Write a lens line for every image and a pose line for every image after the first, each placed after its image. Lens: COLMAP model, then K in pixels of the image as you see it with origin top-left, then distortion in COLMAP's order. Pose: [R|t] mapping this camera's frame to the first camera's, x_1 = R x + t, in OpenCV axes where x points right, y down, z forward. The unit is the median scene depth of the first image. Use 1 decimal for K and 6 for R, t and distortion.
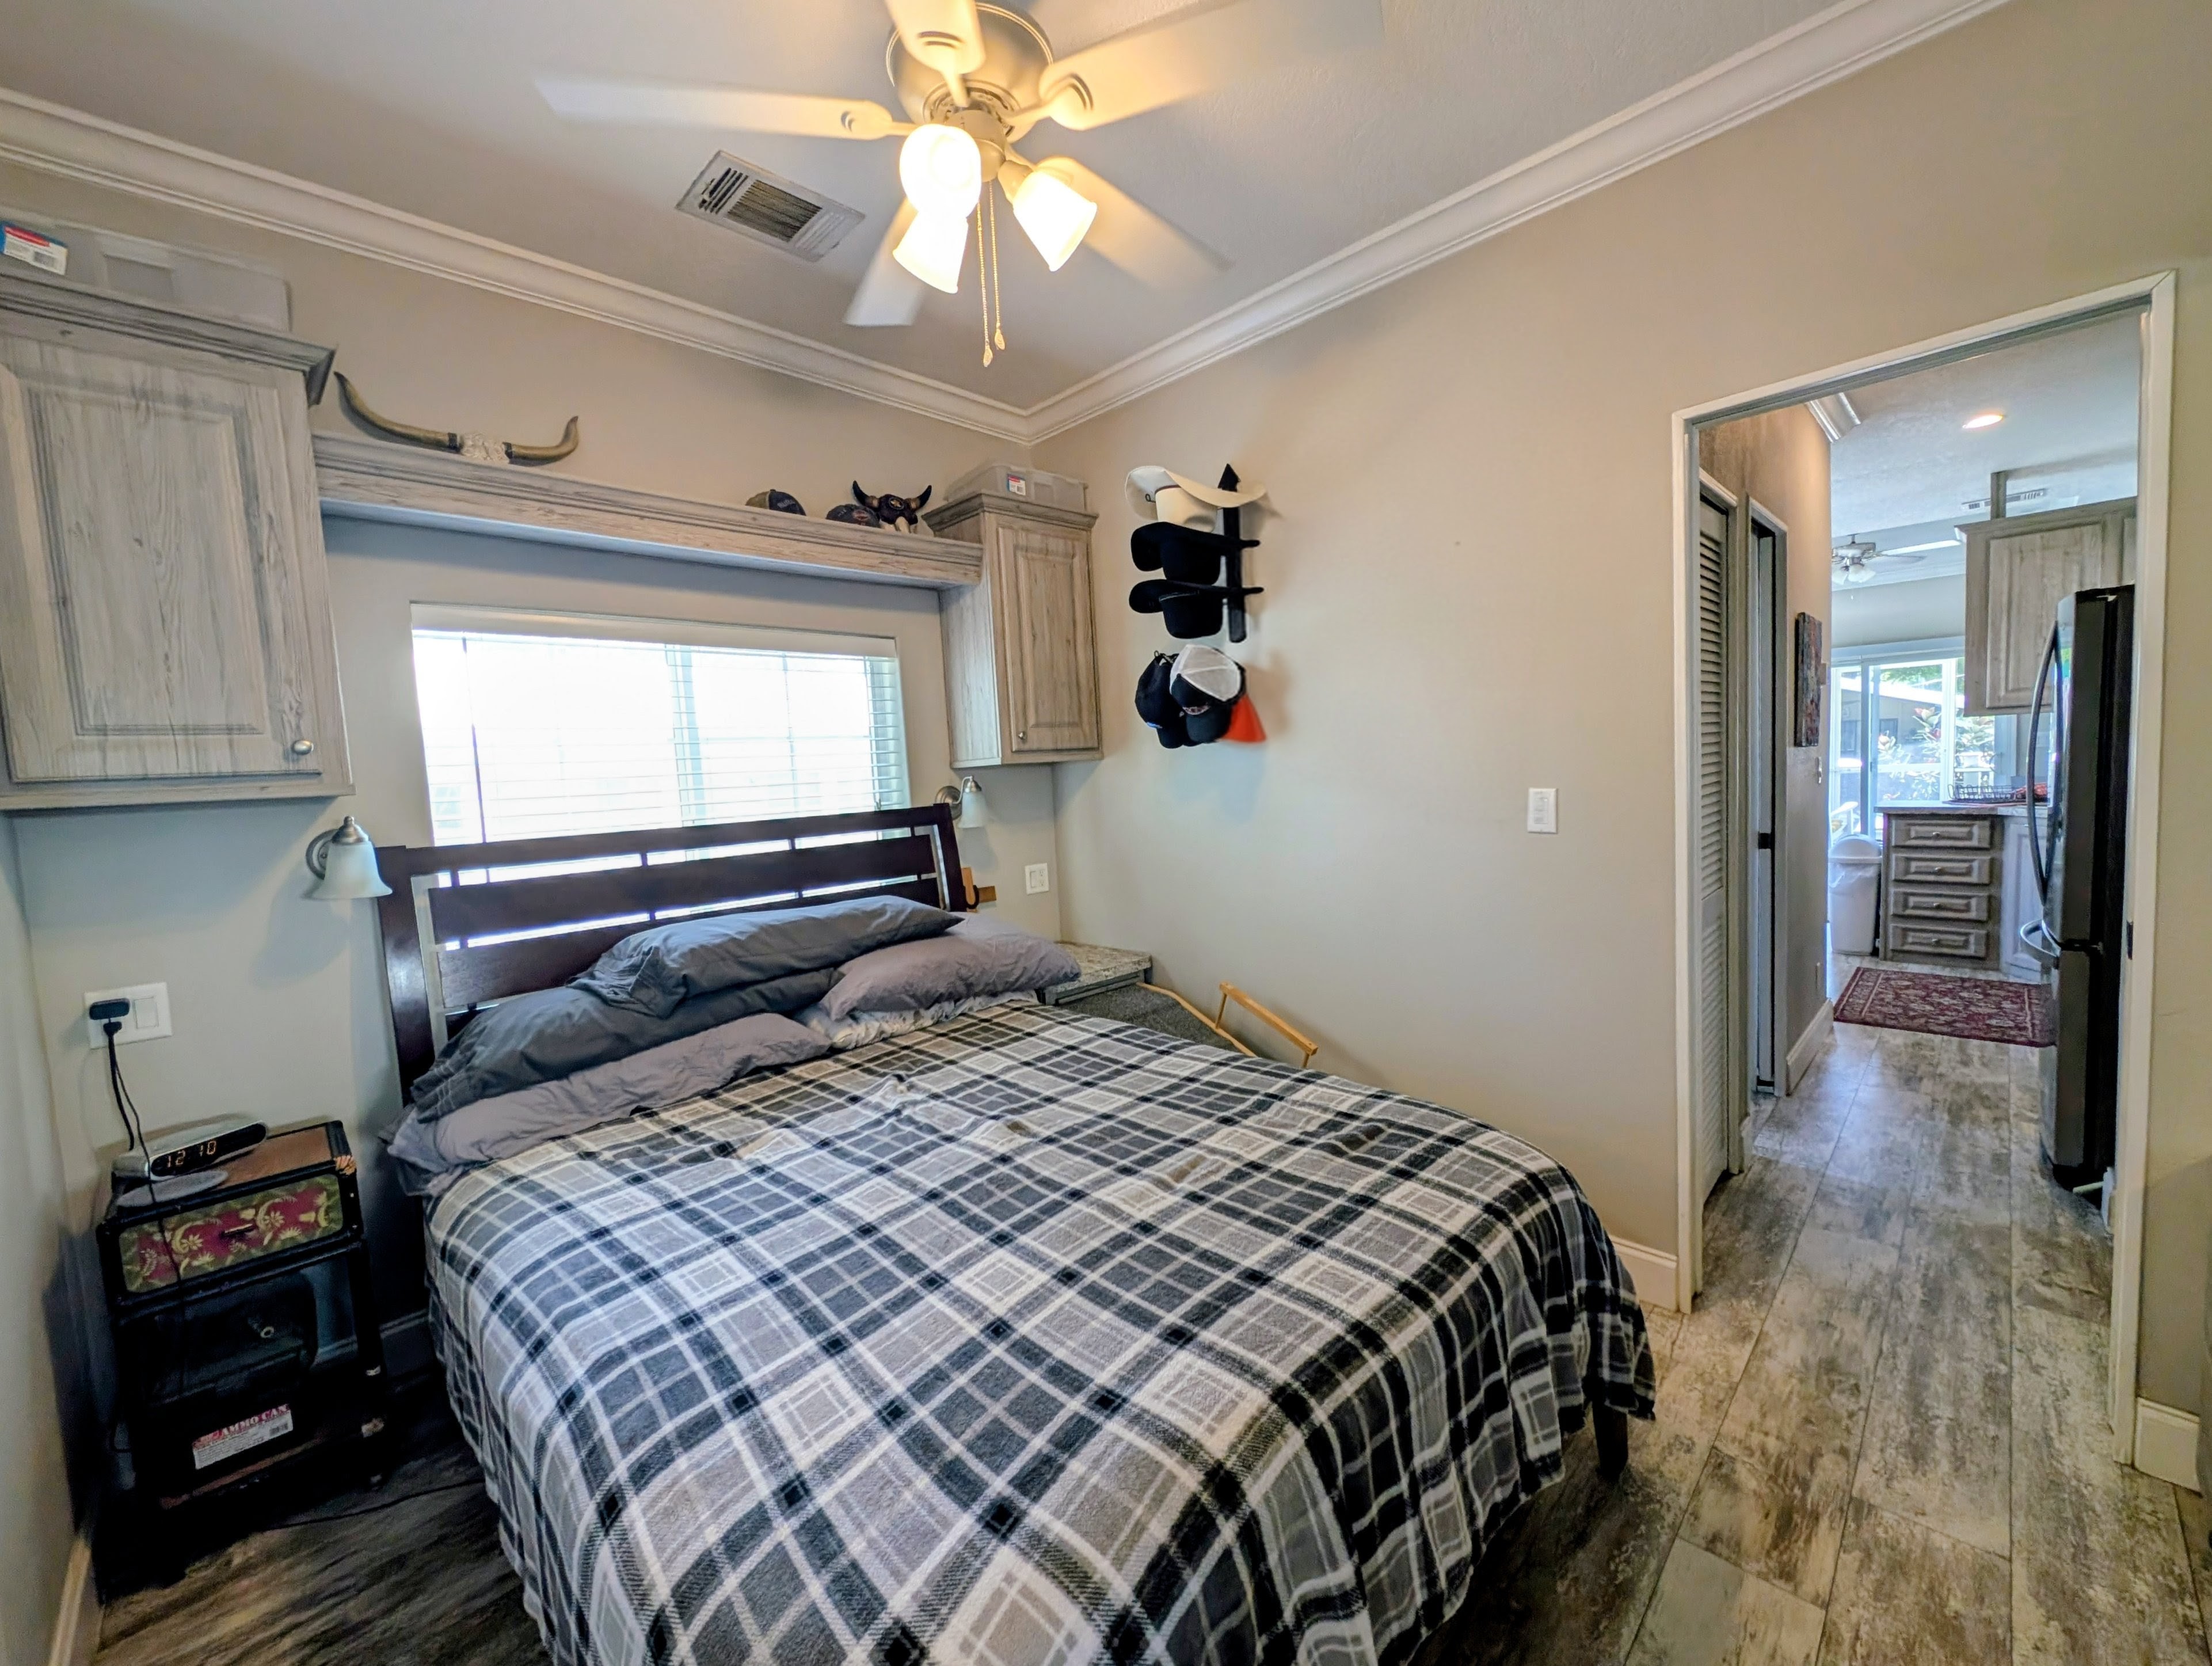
lens RADIAL K [[893.1, 0, 1103.3], [0, 893.1, 836.5], [0, 0, 1]] dist [0.012571, -0.007414]
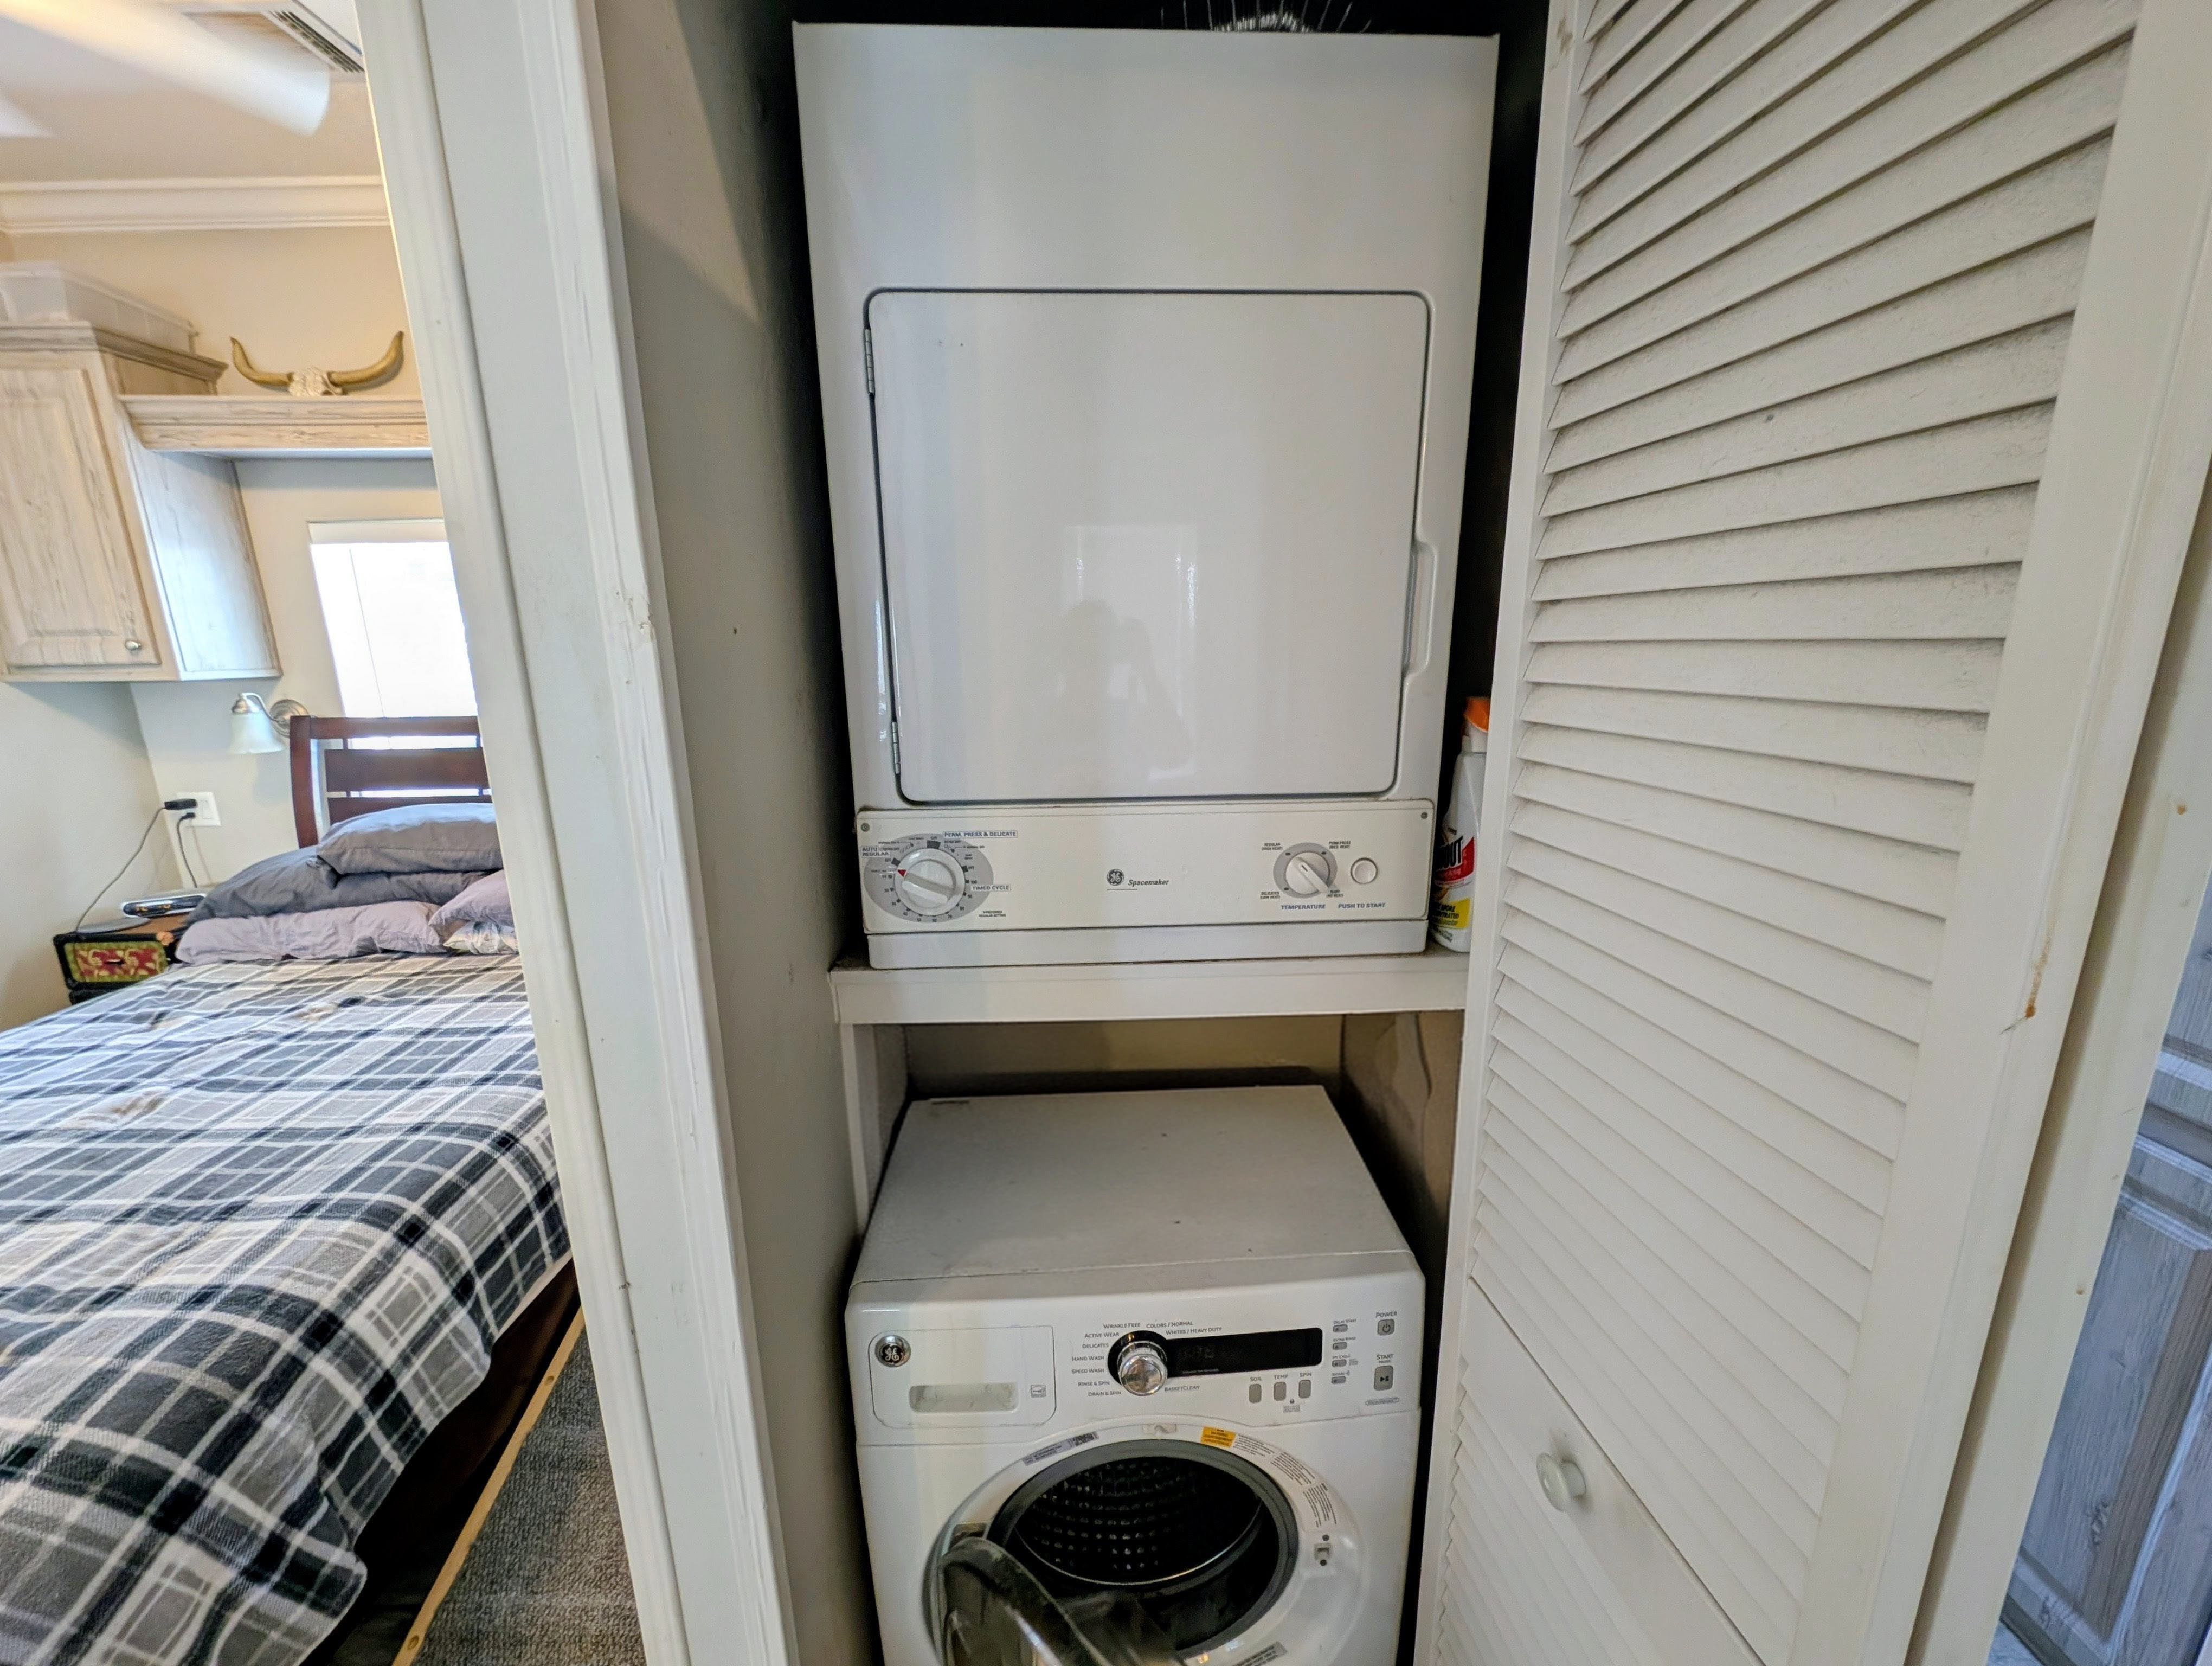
lens RADIAL K [[842.5, 0, 1099.4], [0, 842.5, 834.0], [0, 0, 1]] dist [0.000445, 0.000057]
pose [[0.713956, 0.196182, -0.672146, 0.919244], [-0.076802, 0.976096, 0.203318, -0.160072], [0.695966, -0.093538, 0.711956, 0.890933]]
